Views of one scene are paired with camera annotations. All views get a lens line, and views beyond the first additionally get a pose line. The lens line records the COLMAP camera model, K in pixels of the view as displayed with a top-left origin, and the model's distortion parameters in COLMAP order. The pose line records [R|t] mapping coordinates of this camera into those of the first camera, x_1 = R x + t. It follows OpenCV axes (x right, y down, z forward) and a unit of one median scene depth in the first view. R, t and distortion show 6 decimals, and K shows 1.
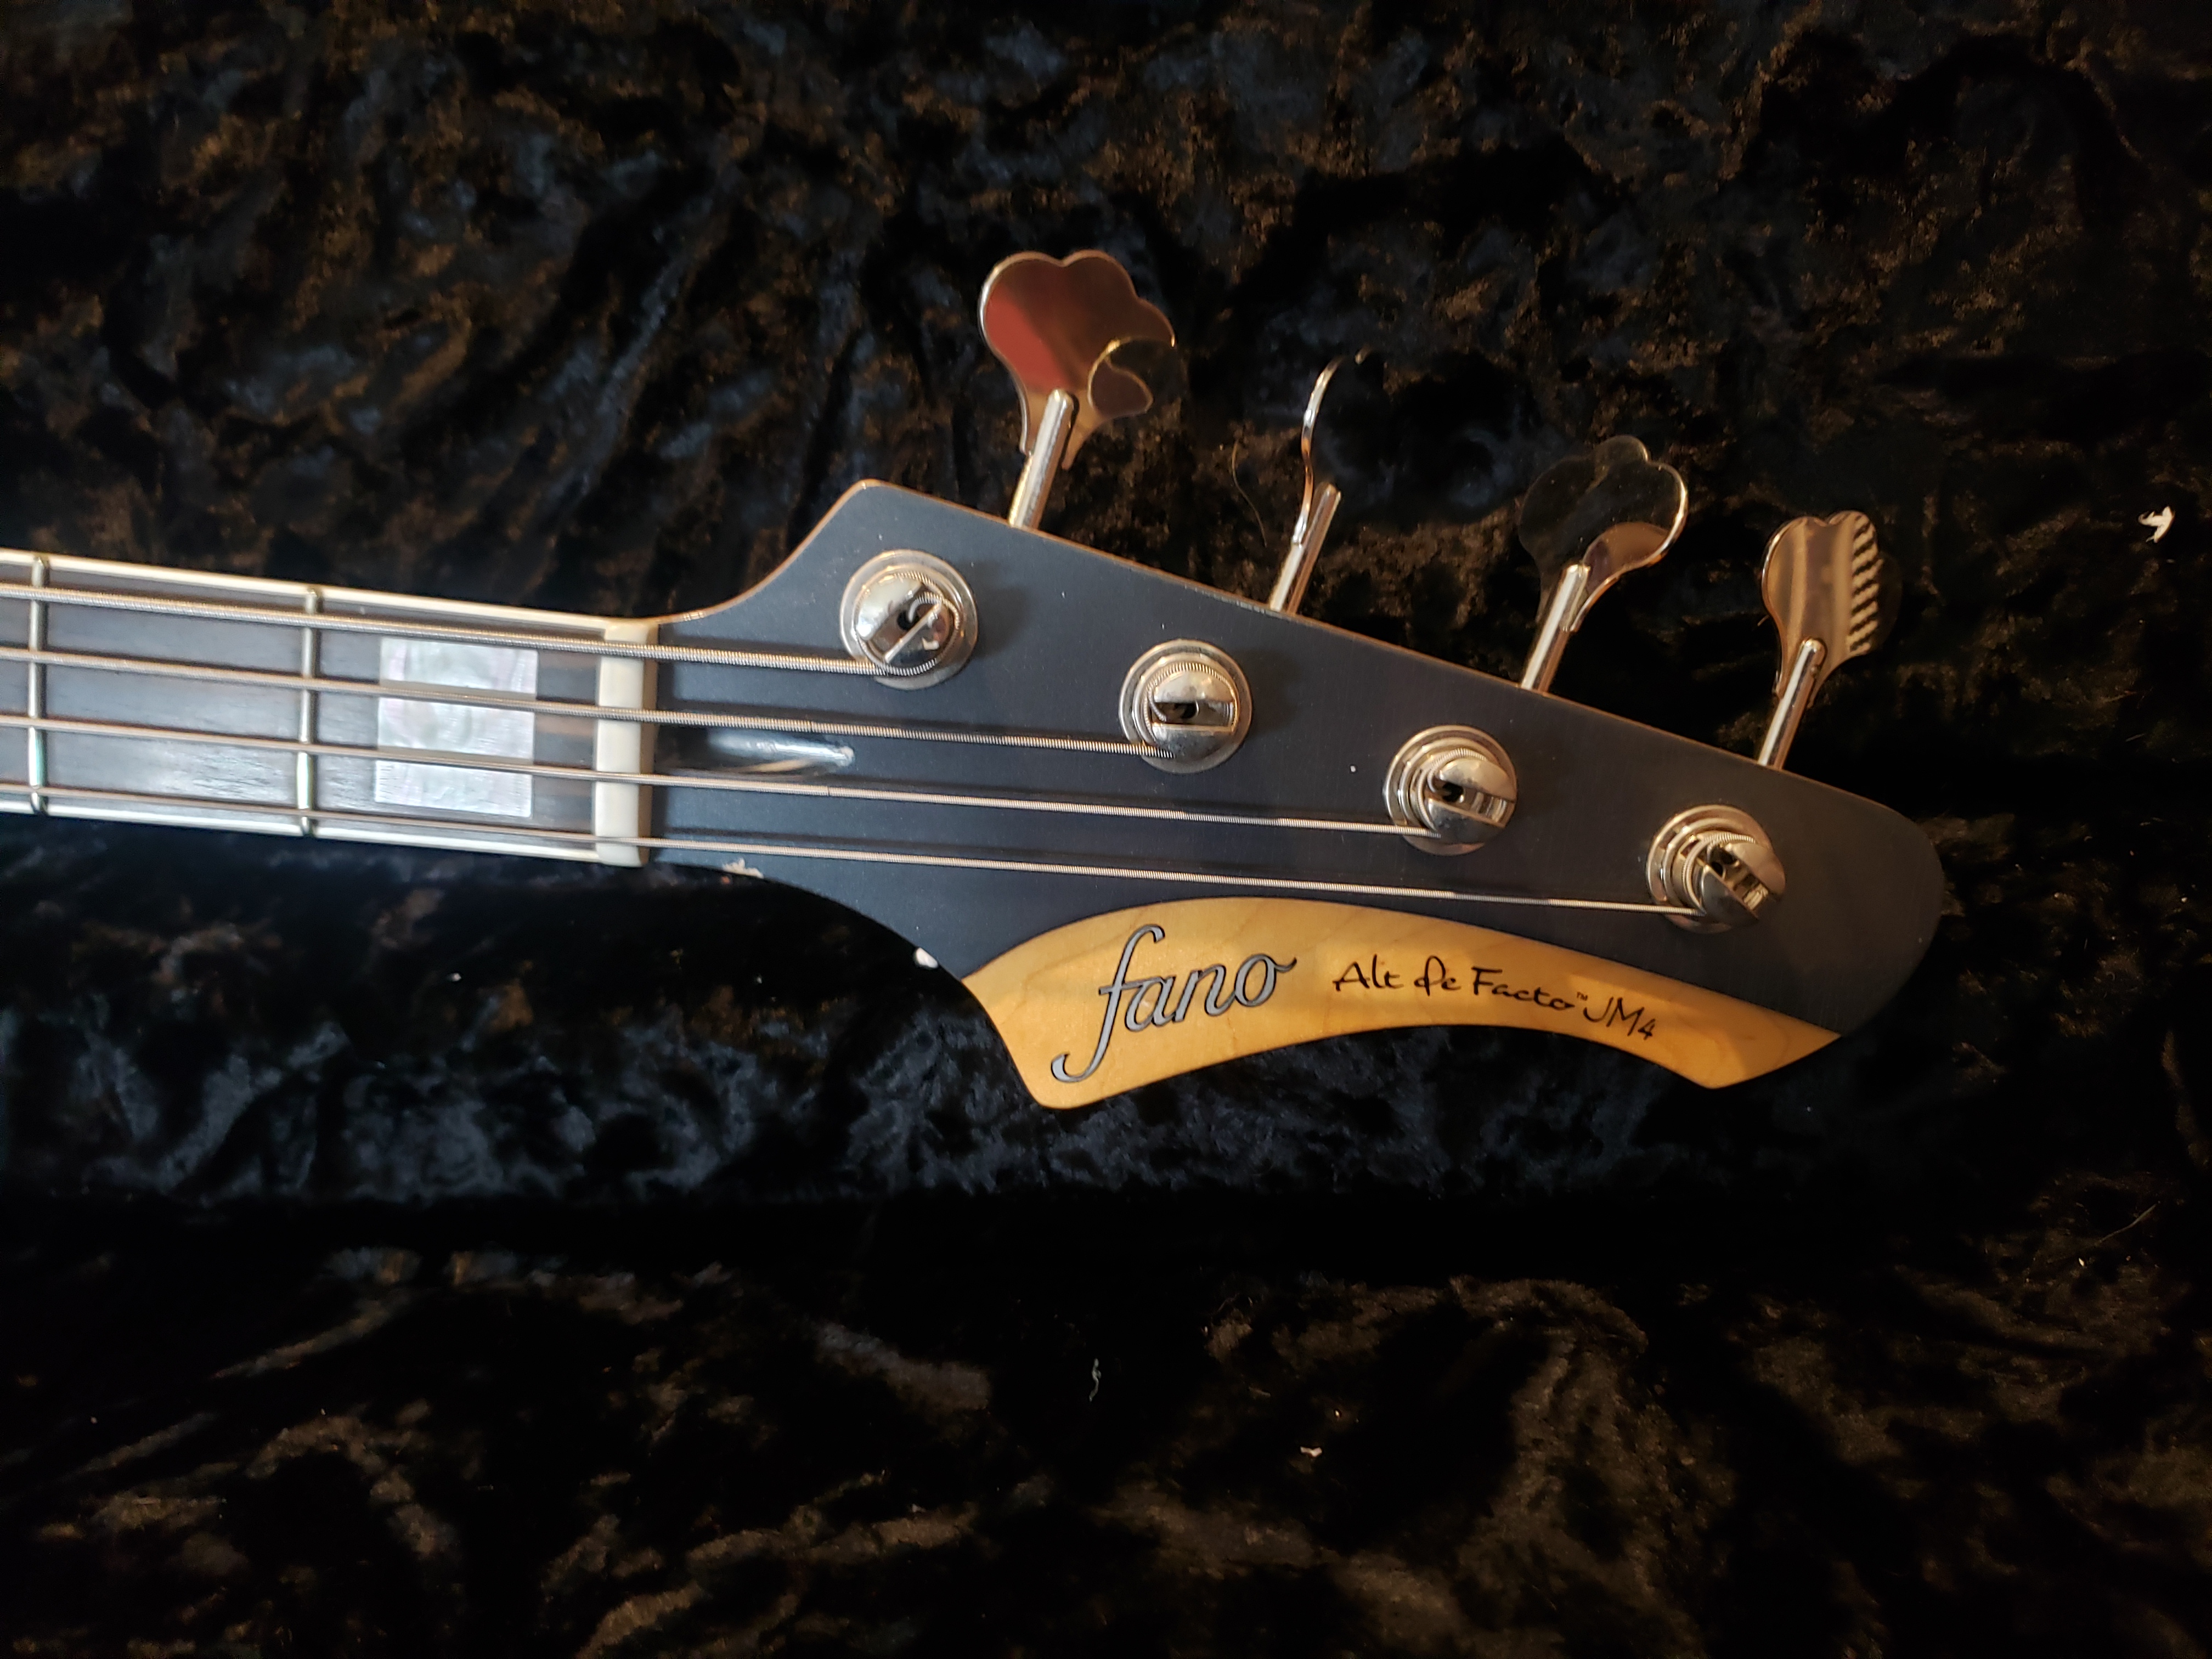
lens RADIAL K [[1817.0, 0, 1138.0], [0, 1817.0, 838.0], [0, 0, 1]] dist [0.059191, 0.002462]
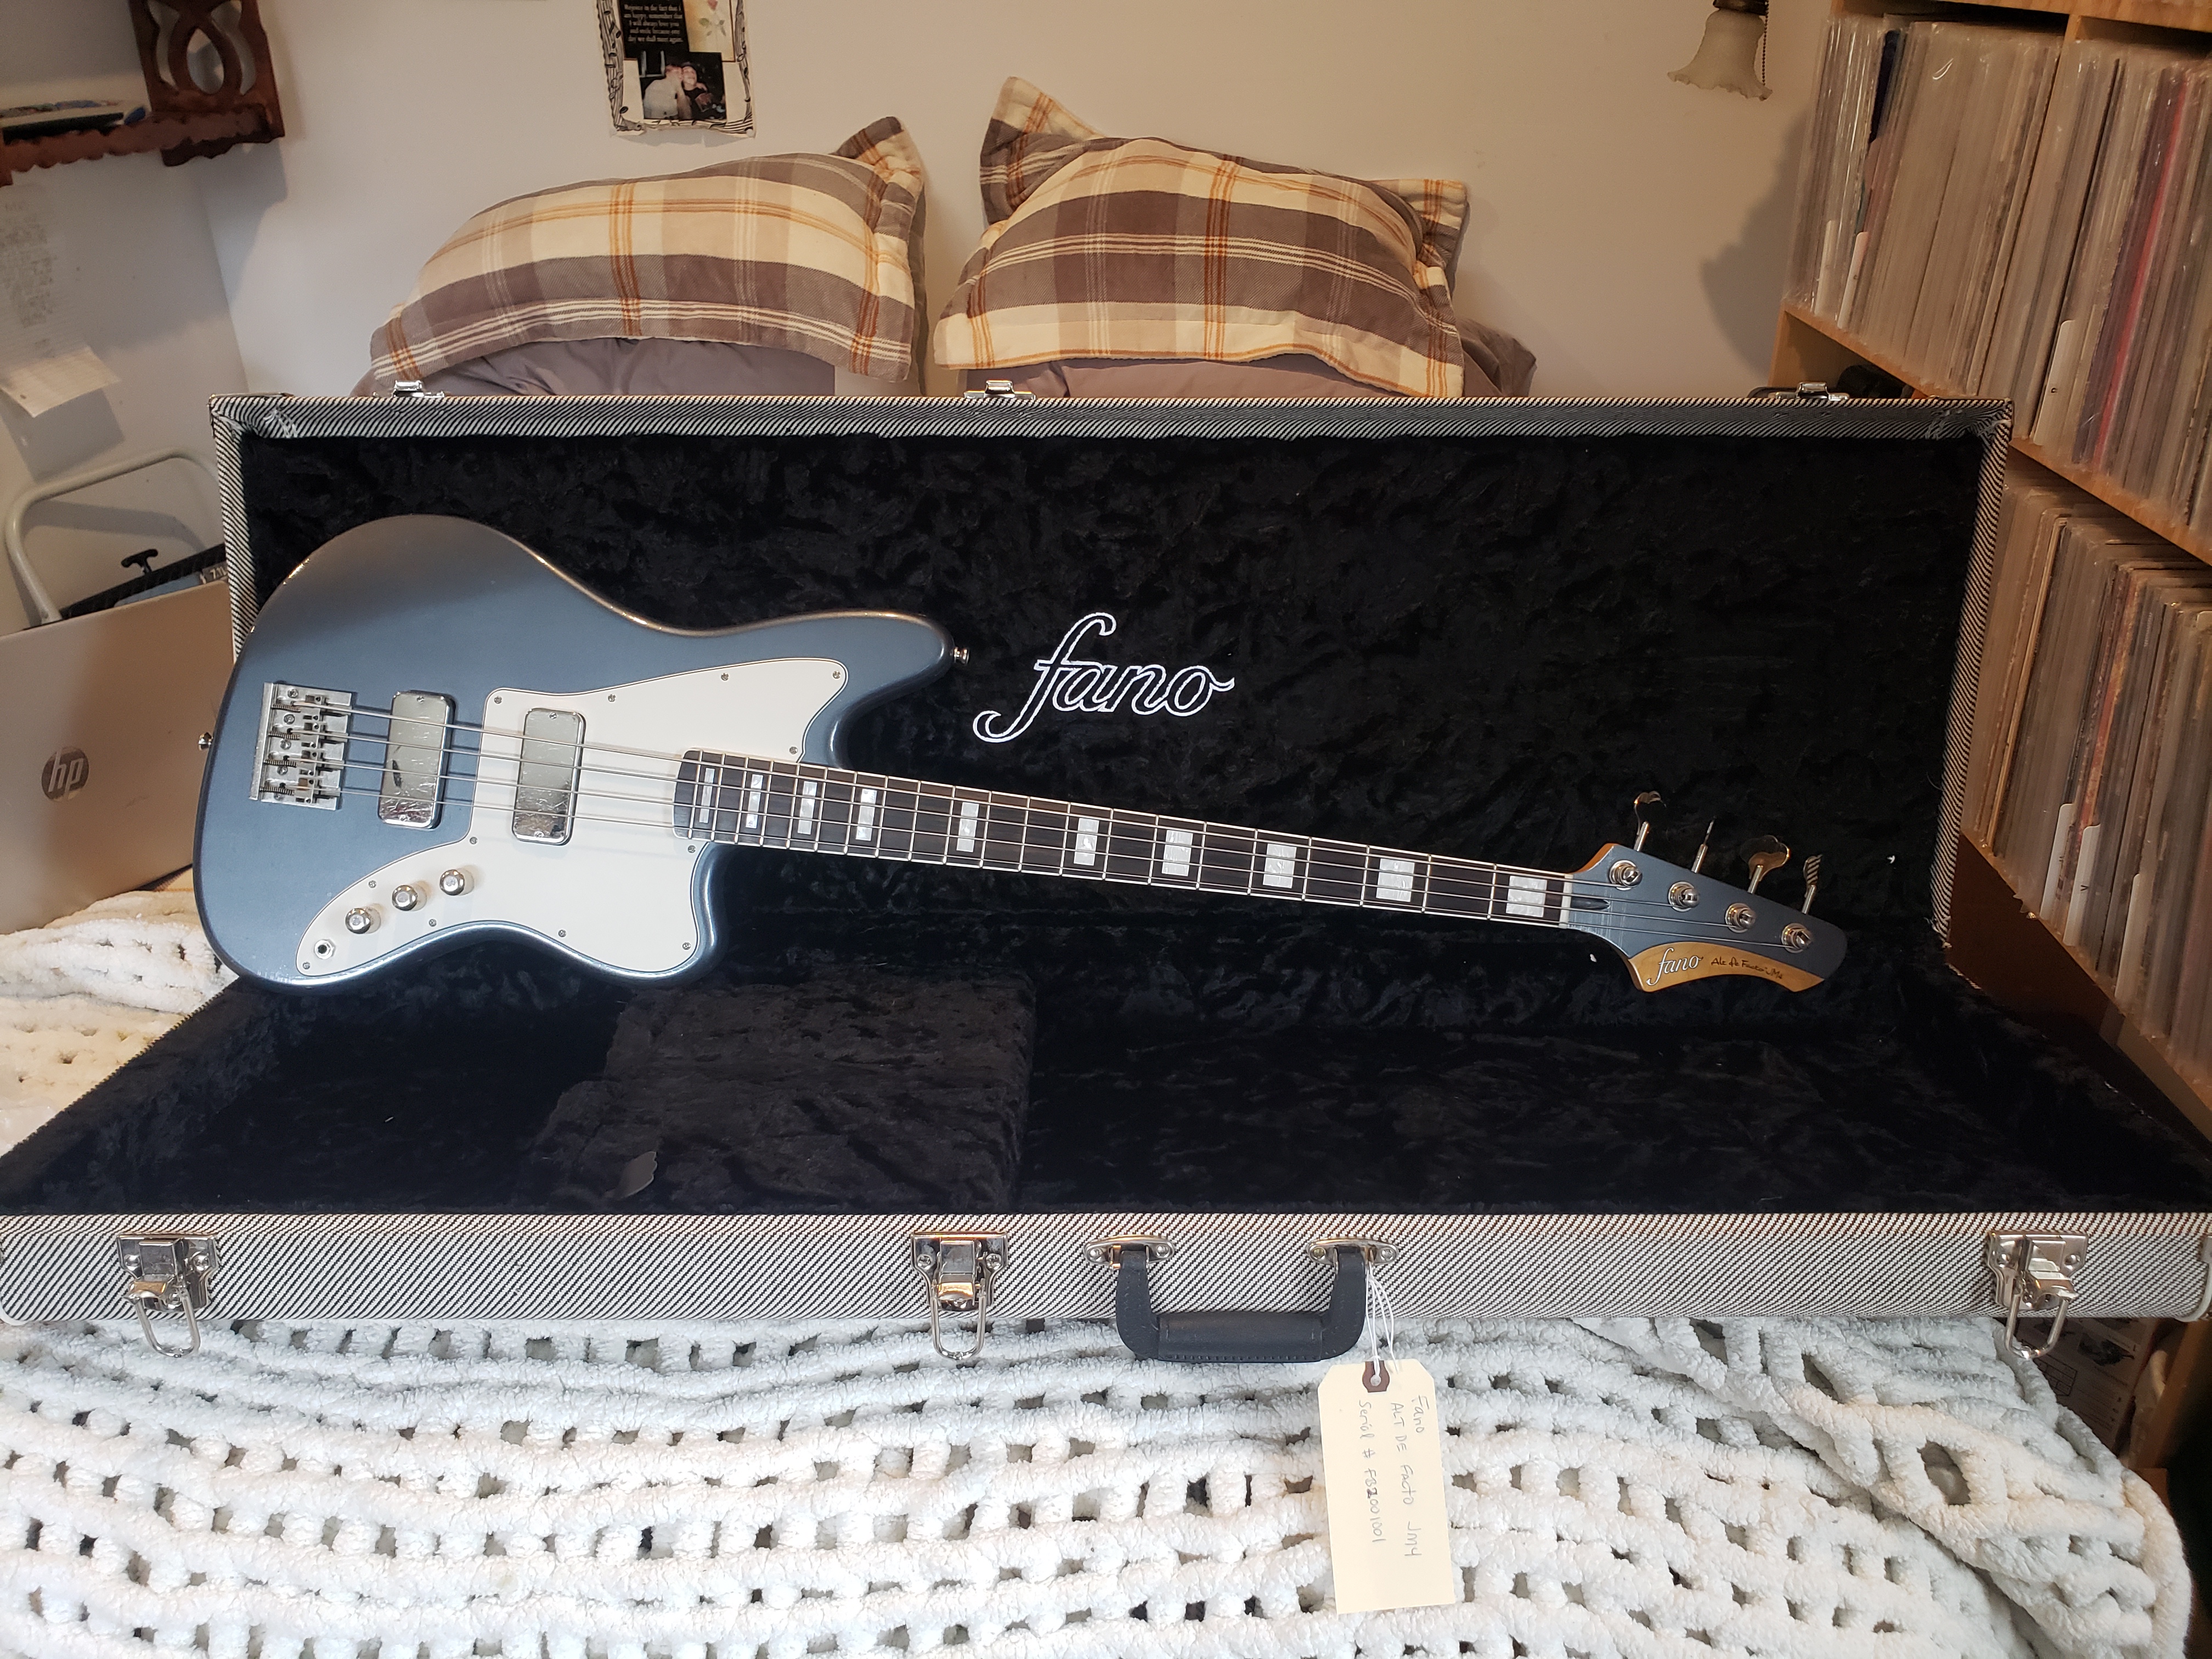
lens RADIAL K [[1644.3, 0, 1226.1], [0, 1644.3, 796.0], [0, 0, 1]] dist [0.016393, -0.001398]
pose [[0.995310, 0.035184, 0.090116, -1.219883], [-0.023239, 0.991200, -0.130319, 0.195316], [-0.093908, 0.127613, 0.987368, -2.419005]]
